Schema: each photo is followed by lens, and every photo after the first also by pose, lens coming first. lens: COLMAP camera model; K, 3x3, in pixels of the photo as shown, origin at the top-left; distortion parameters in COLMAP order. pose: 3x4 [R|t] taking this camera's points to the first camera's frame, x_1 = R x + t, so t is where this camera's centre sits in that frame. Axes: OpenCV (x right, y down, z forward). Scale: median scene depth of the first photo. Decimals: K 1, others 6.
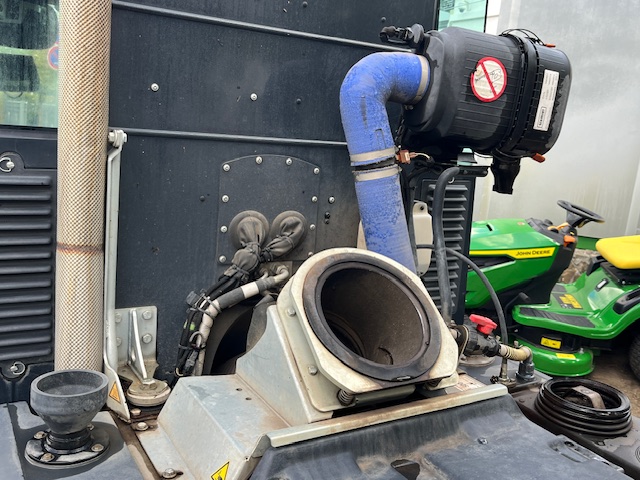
lens RADIAL K [[612.8, 0, 320.0], [0, 612.8, 240.0], [0, 0, 1]] dist [-0.007103, 0.022515]
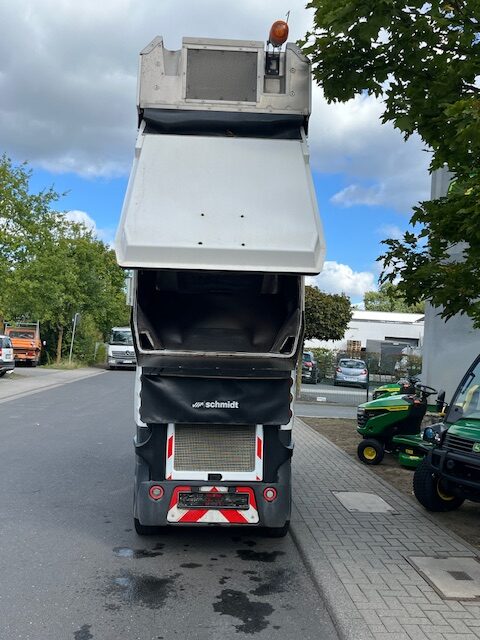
lens RADIAL K [[612.8, 0, 240.0], [0, 612.8, 320.0], [0, 0, 1]] dist [-0.007103, 0.022515]
pose [[0.887473, -0.078750, -0.454082, 0.864638], [-0.041817, 0.967468, -0.249514, 0.284320], [0.458959, 0.240425, 0.855308, -1.187251]]
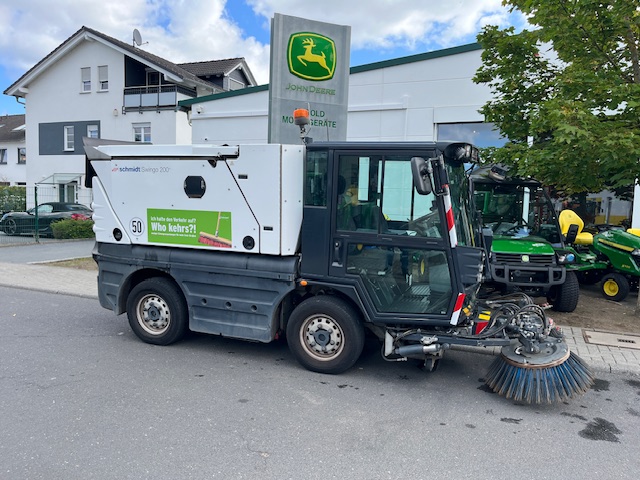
lens RADIAL K [[491.5, 0, 320.2], [0, 491.5, 231.8], [0, 0, 1]] dist [0.011824, -0.006334]
pose [[0.819503, -0.117762, 0.560845, -0.751244], [0.157361, 0.987282, -0.022634, 0.034802], [-0.551047, 0.106804, 0.827611, -0.615738]]
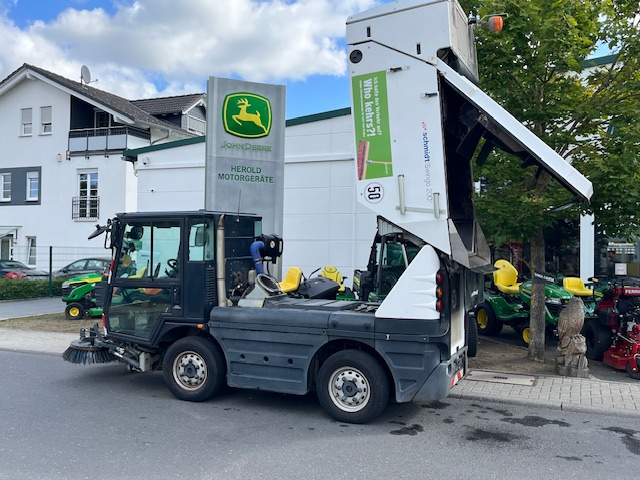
lens RADIAL K [[612.8, 0, 320.0], [0, 612.8, 240.0], [0, 0, 1]] dist [-0.007103, 0.022515]
pose [[0.813518, -0.079771, 0.576042, -0.852908], [0.169448, 0.980081, -0.103581, 0.117288], [-0.556305, 0.181875, 0.810830, -1.248617]]
